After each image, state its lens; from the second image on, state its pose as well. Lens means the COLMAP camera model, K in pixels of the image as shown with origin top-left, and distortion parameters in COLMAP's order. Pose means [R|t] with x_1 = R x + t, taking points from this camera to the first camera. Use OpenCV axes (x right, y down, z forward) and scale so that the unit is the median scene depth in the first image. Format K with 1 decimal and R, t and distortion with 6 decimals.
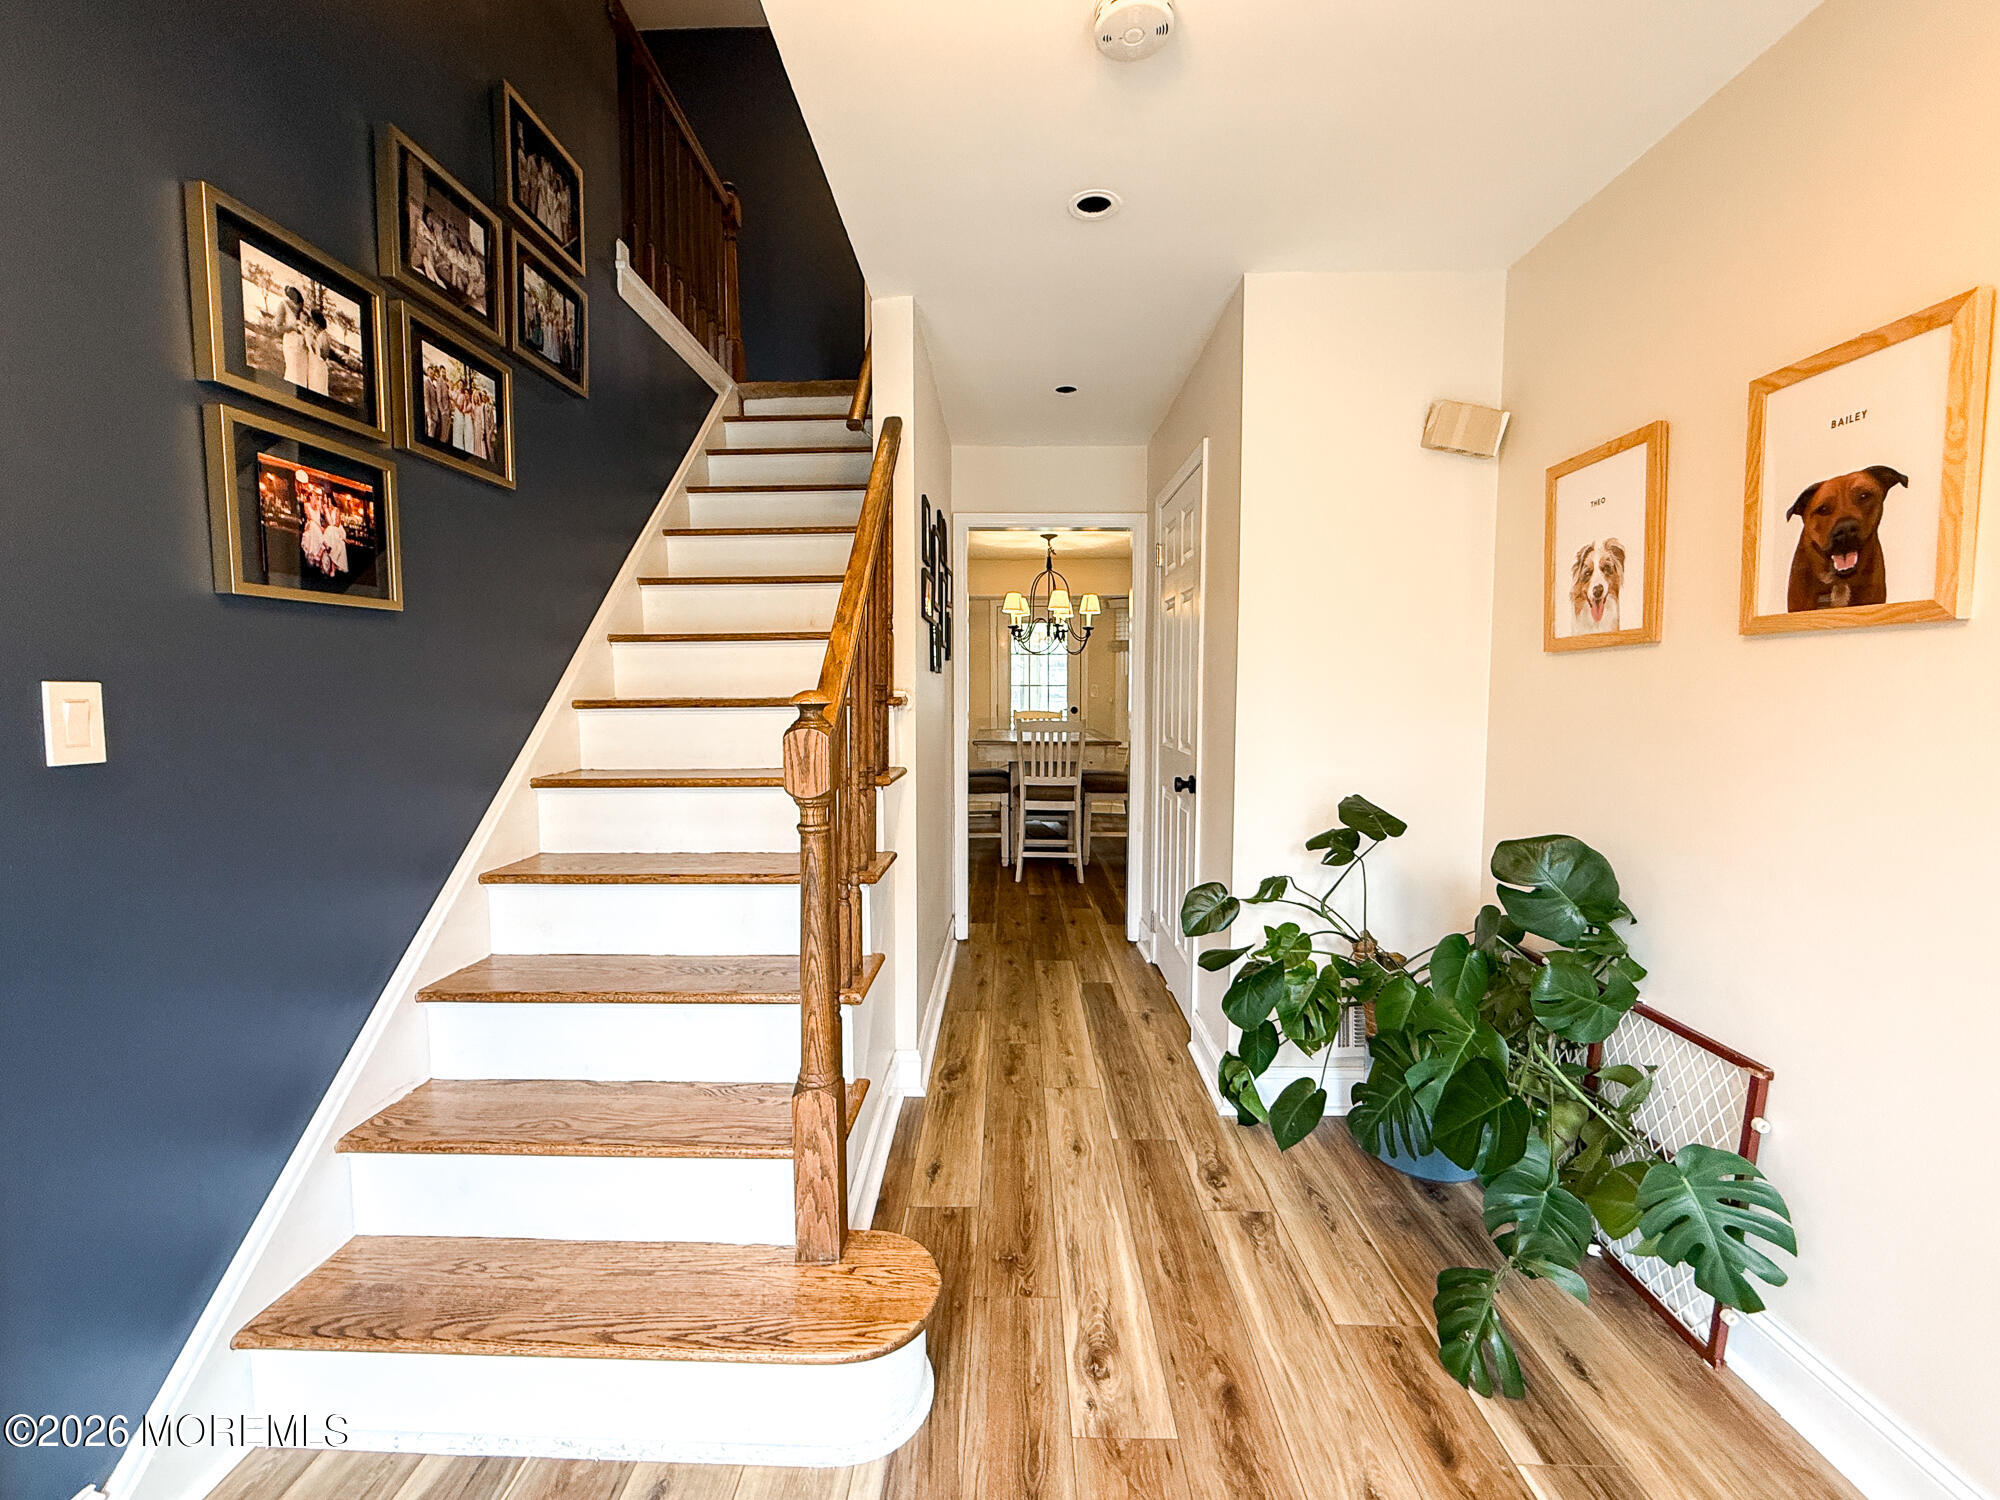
lens RADIAL K [[827.0, 0, 1004.0], [0, 827.0, 744.2], [0, 0, 1]] dist [0.001683, 0.000119]
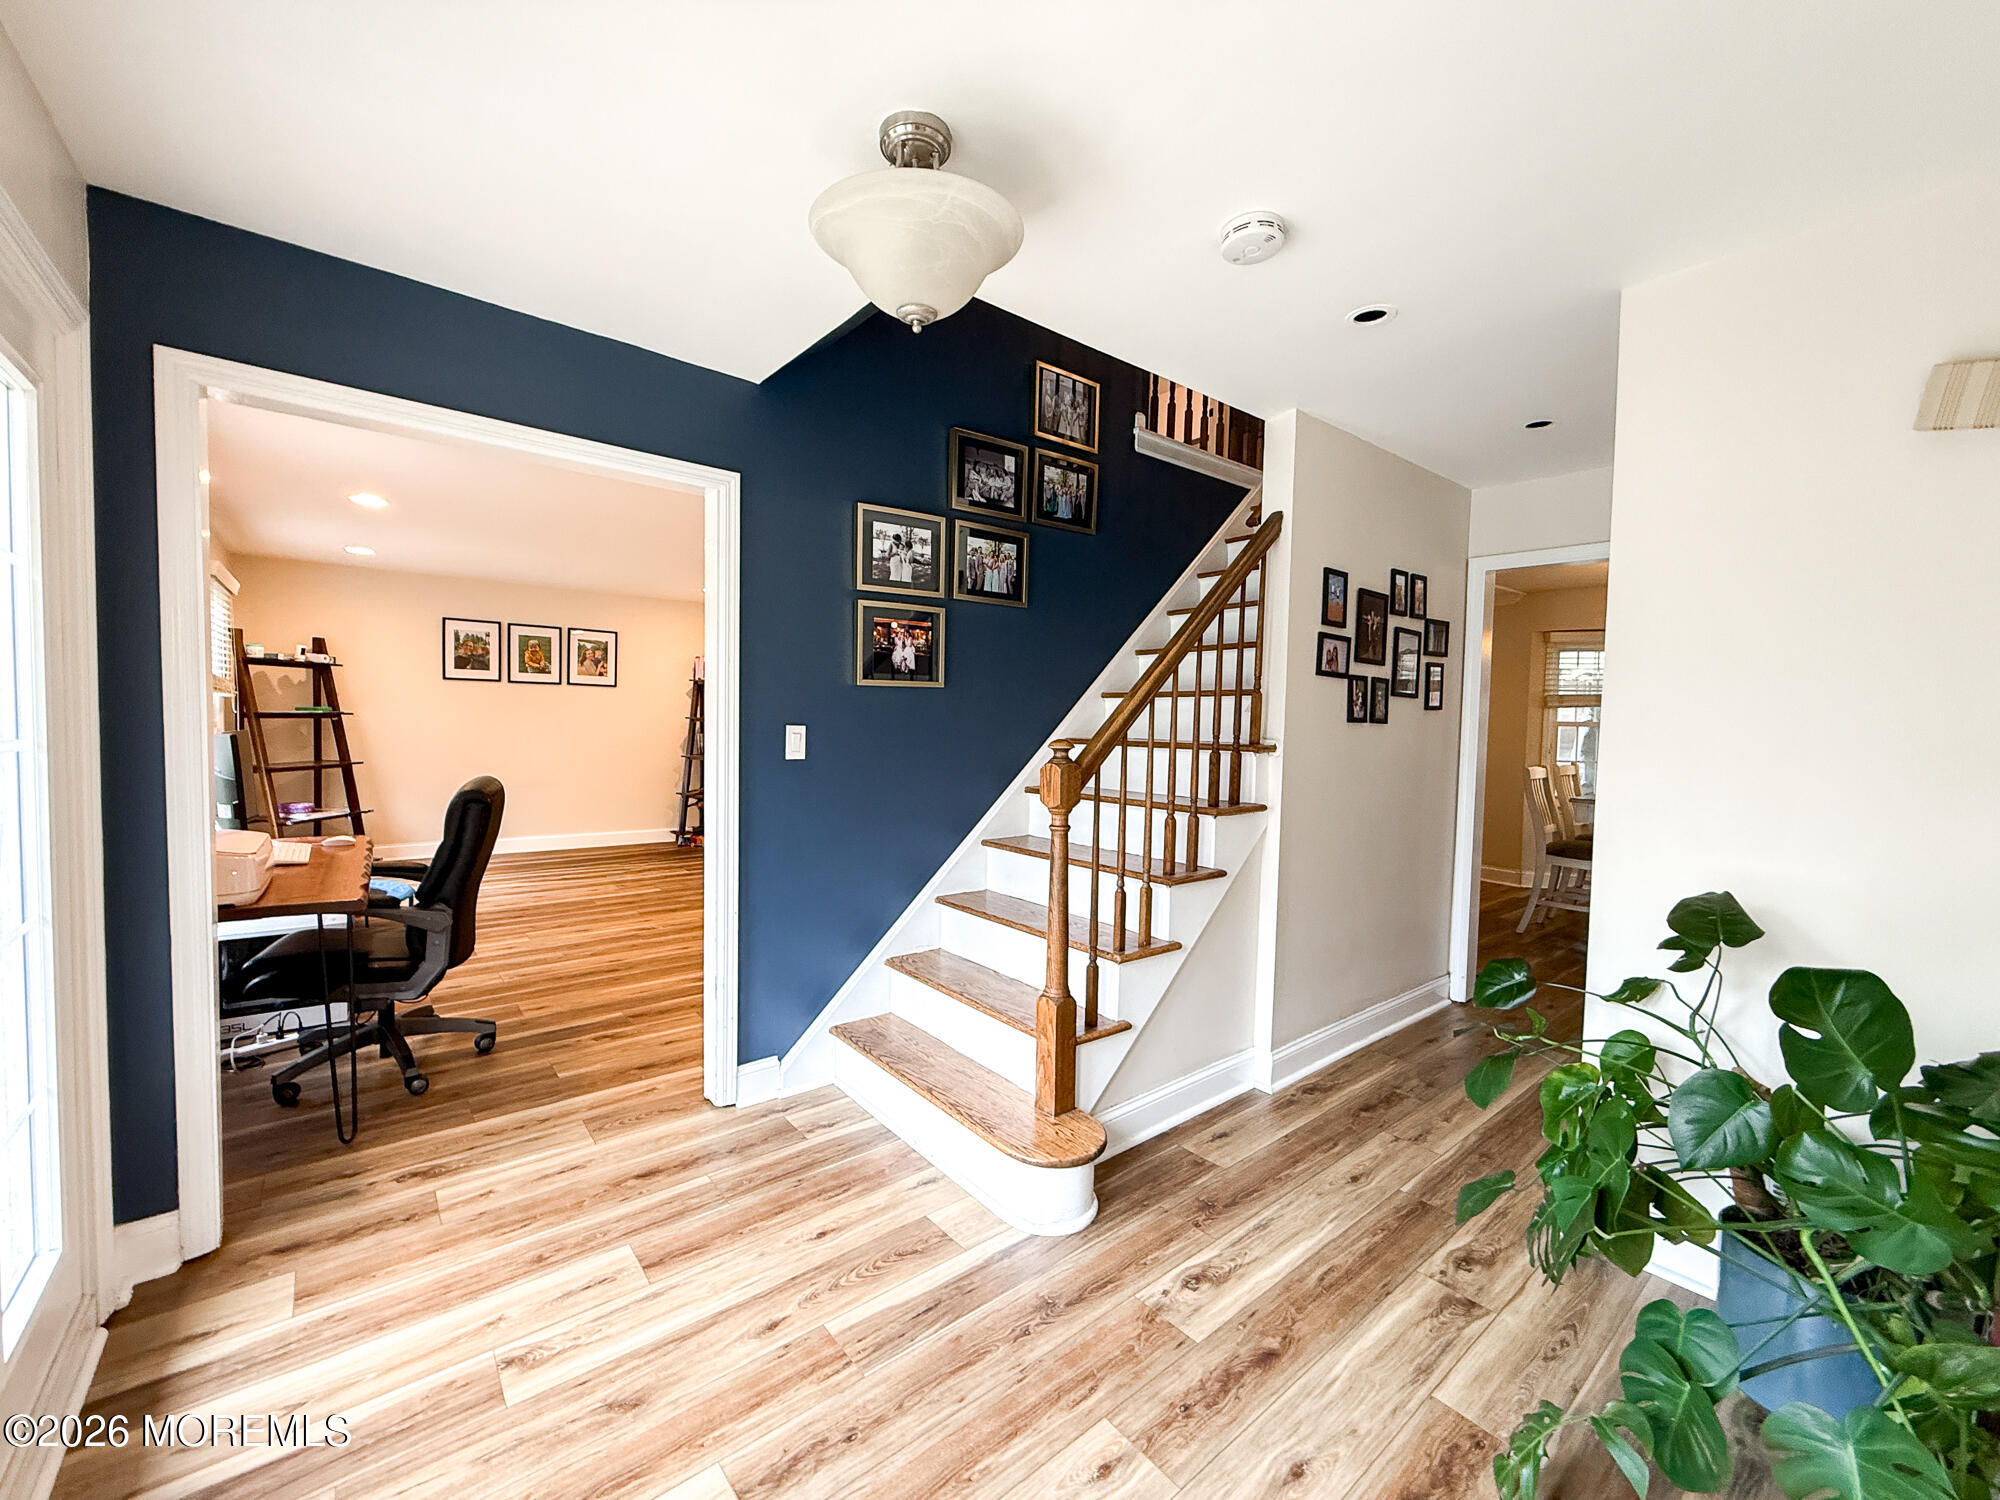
lens RADIAL K [[827.0, 0, 1004.0], [0, 827.0, 744.2], [0, 0, 1]] dist [0.001683, 0.000119]
pose [[0.646633, 0.042419, -0.761621, 0.733162], [-0.074054, 0.997227, -0.007333, -0.030781], [0.759198, 0.061143, 0.647982, -0.075881]]
